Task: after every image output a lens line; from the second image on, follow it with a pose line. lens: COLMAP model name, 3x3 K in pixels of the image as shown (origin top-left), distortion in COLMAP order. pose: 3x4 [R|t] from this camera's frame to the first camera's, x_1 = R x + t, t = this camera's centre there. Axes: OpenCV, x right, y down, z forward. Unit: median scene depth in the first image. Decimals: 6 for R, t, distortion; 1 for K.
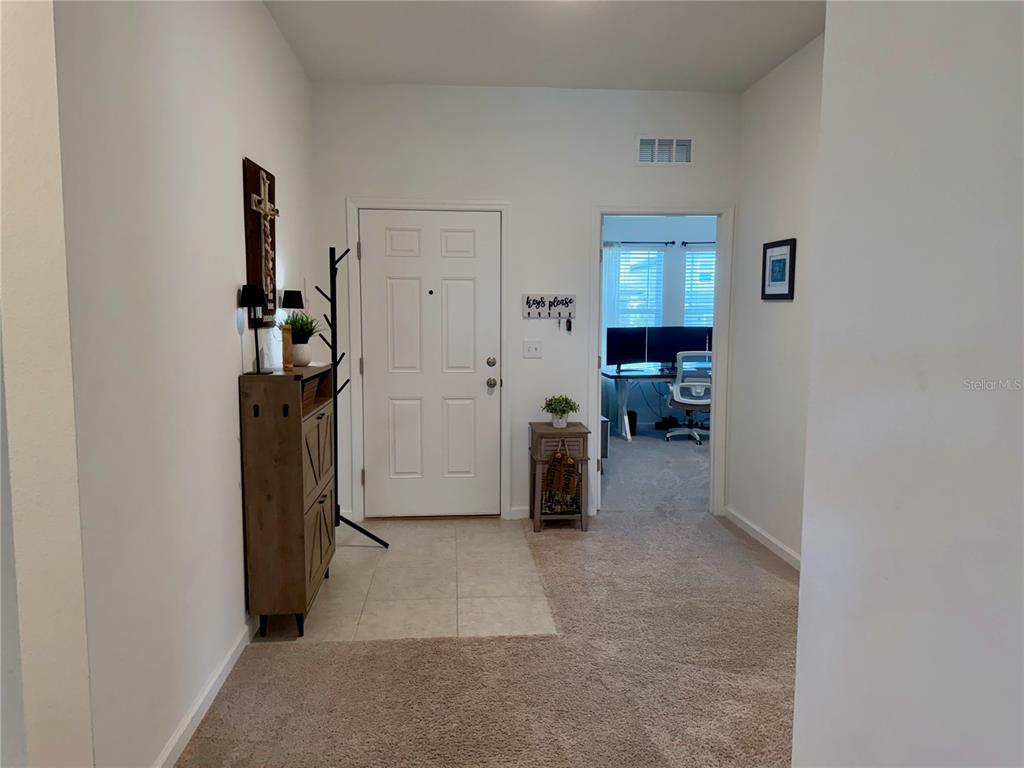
lens RADIAL K [[714.0, 0, 512.3], [0, 714.0, 388.6], [0, 0, 1]] dist [0.058328, -0.069955]
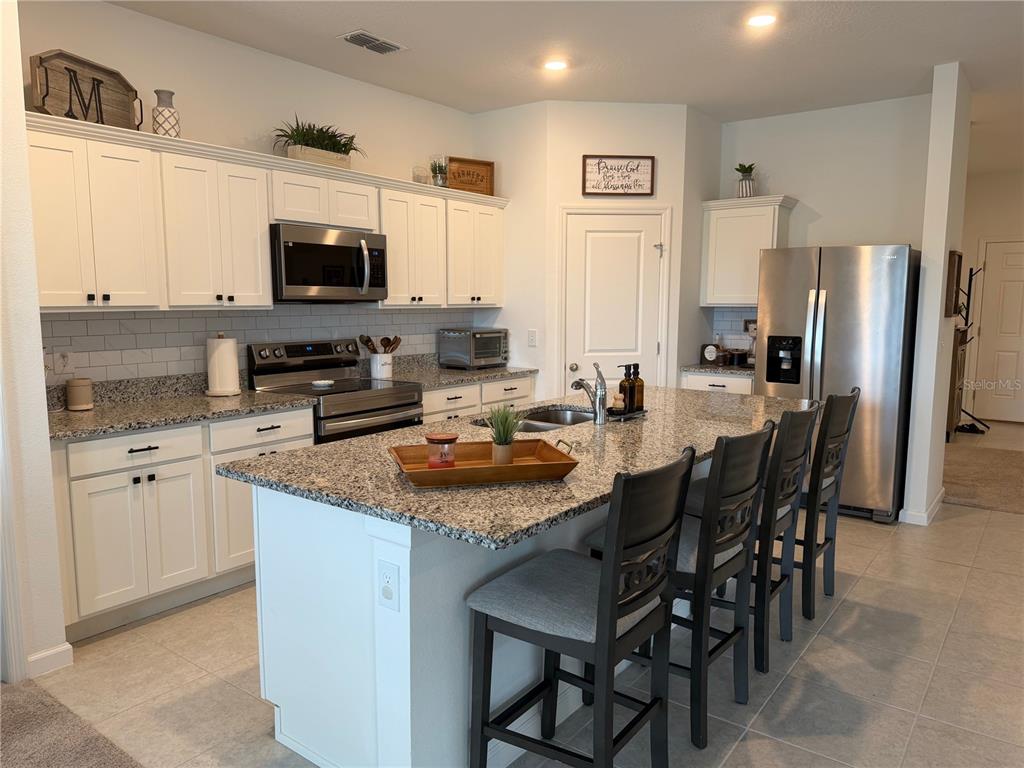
lens RADIAL K [[714.0, 0, 509.1], [0, 714.0, 400.6], [0, 0, 1]] dist [0.058328, -0.069955]
pose [[0.748307, 0.084540, -0.657944, 0.067554], [-0.062391, 0.996419, 0.057071, 0.066373], [0.660412, -0.001657, 0.750902, -0.677121]]
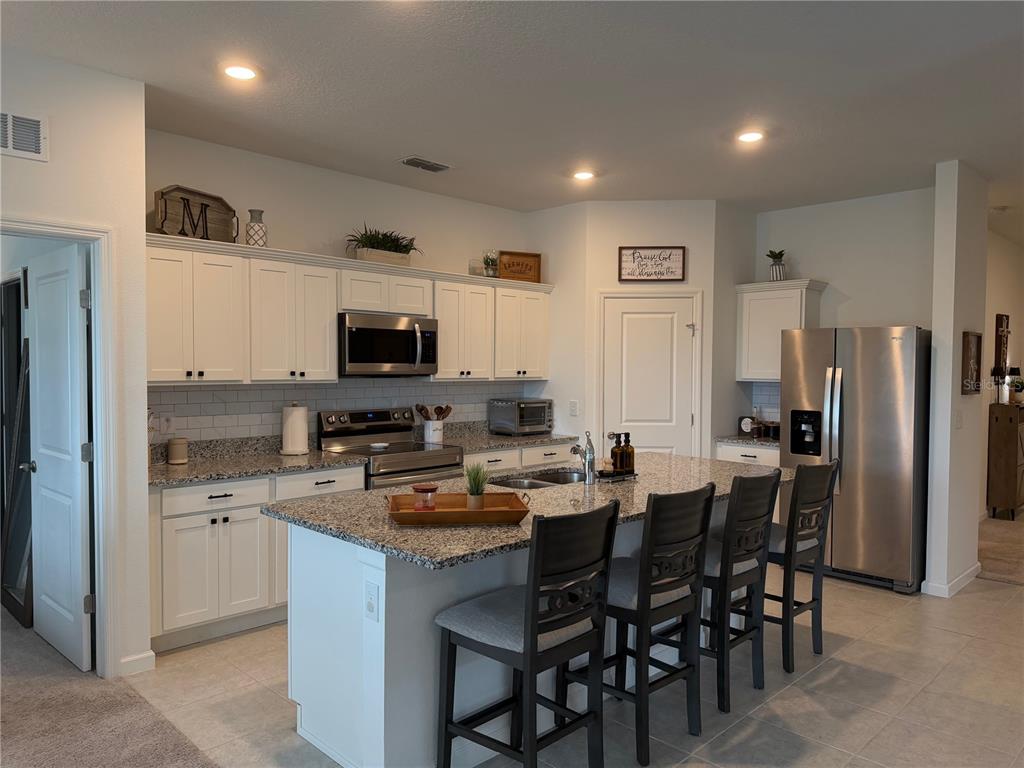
lens RADIAL K [[714.0, 0, 516.9], [0, 714.0, 404.8], [0, 0, 1]] dist [0.058328, -0.069955]
pose [[0.655444, 0.034725, -0.754445, 0.157771], [-0.077700, 0.996742, -0.021626, 0.061332], [0.751236, 0.072796, 0.656007, -0.686727]]
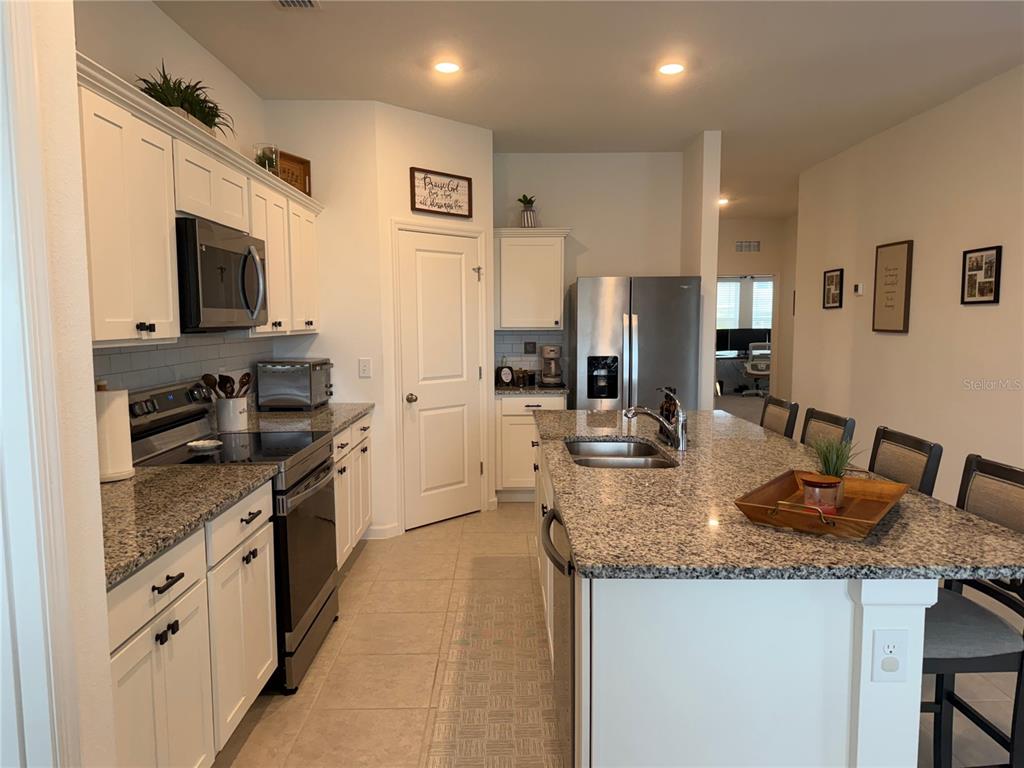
lens RADIAL K [[714.0, 0, 516.8], [0, 714.0, 402.4], [0, 0, 1]] dist [0.058328, -0.069955]
pose [[0.997738, -0.007070, -0.066846, -0.207147], [0.007734, 0.999923, 0.009687, 0.068204], [0.066772, -0.010182, 0.997716, -0.737196]]
